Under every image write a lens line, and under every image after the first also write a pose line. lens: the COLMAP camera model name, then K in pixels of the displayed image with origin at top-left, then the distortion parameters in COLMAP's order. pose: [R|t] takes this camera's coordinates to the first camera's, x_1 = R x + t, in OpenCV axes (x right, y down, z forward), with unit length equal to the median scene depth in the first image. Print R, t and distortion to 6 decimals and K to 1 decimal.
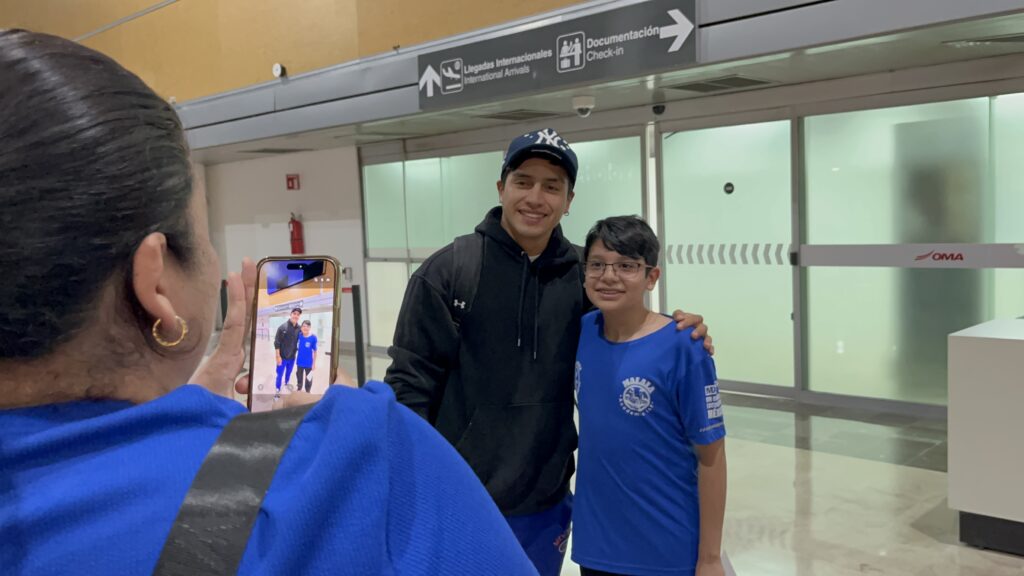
lens RADIAL K [[876.6, 0, 512.0], [0, 876.6, 288.0], [0, 0, 1]] dist [-0.001811, -0.001194]
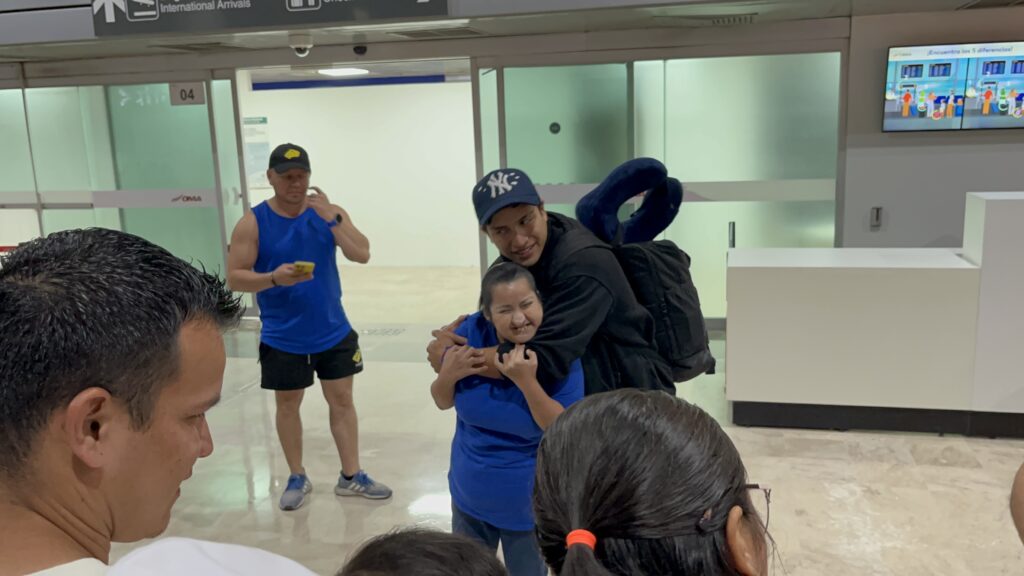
lens RADIAL K [[876.6, 0, 512.0], [0, 876.6, 288.0], [0, 0, 1]] dist [-0.001811, -0.001194]
pose [[0.863067, -0.086208, 0.497679, -0.223785], [0.039554, 0.993837, 0.103557, -0.032780], [-0.503539, -0.069691, 0.861157, 0.032190]]
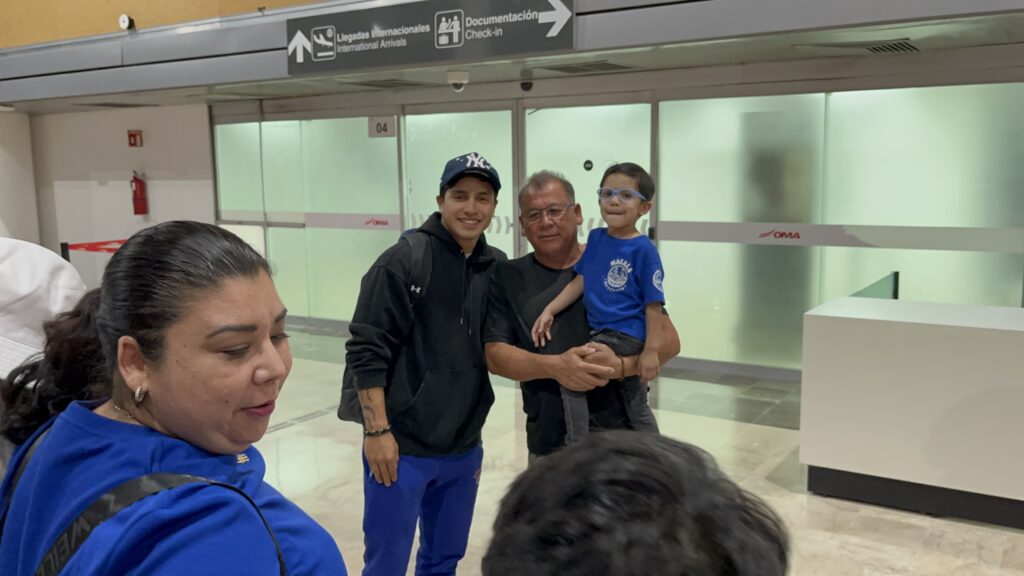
lens RADIAL K [[876.6, 0, 512.0], [0, 876.6, 288.0], [0, 0, 1]] dist [-0.001811, -0.001194]
pose [[0.981120, -0.001024, 0.193399, -0.054651], [-0.009268, 0.998588, 0.052304, -0.020480], [-0.193180, -0.053109, 0.979725, -0.027587]]
